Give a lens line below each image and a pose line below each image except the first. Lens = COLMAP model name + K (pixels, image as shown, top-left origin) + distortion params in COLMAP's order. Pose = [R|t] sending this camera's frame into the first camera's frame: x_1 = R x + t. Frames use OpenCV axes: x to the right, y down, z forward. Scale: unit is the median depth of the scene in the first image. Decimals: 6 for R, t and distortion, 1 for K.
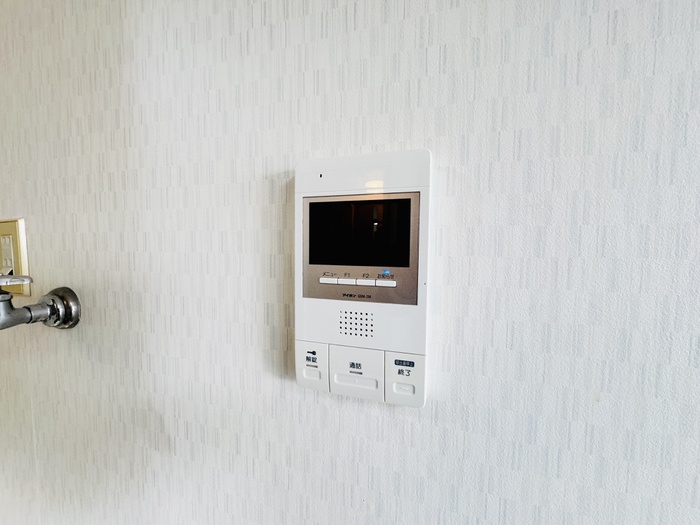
lens RADIAL K [[280.2, 0, 350.7], [0, 280.2, 260.8], [0, 0, 1]] dist [-0.004090, 0.000327]
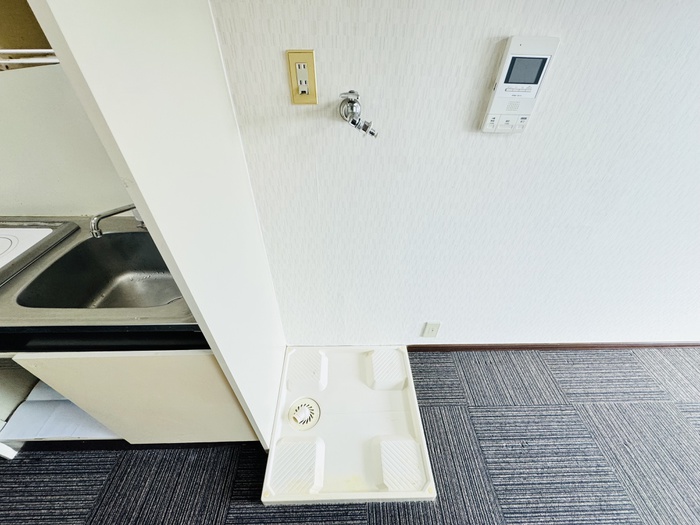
lens RADIAL K [[280.2, 0, 348.3], [0, 280.2, 260.6], [0, 0, 1]] dist [-0.004090, 0.000327]
pose [[0.944544, -0.195752, 0.263661, -2.318546], [-0.001766, 0.799865, 0.600177, -0.210265], [-0.328379, -0.567359, 0.755163, -1.378209]]
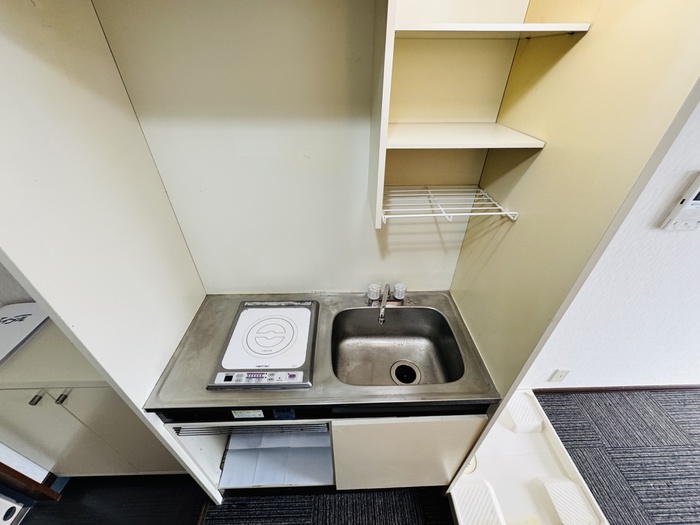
lens RADIAL K [[280.2, 0, 349.9], [0, 280.2, 262.1], [0, 0, 1]] dist [-0.004090, 0.000327]
pose [[0.943432, -0.190169, 0.271608, -4.759673], [0.013728, 0.840872, 0.541060, -1.157094], [-0.331281, -0.506725, 0.795916, -0.716966]]
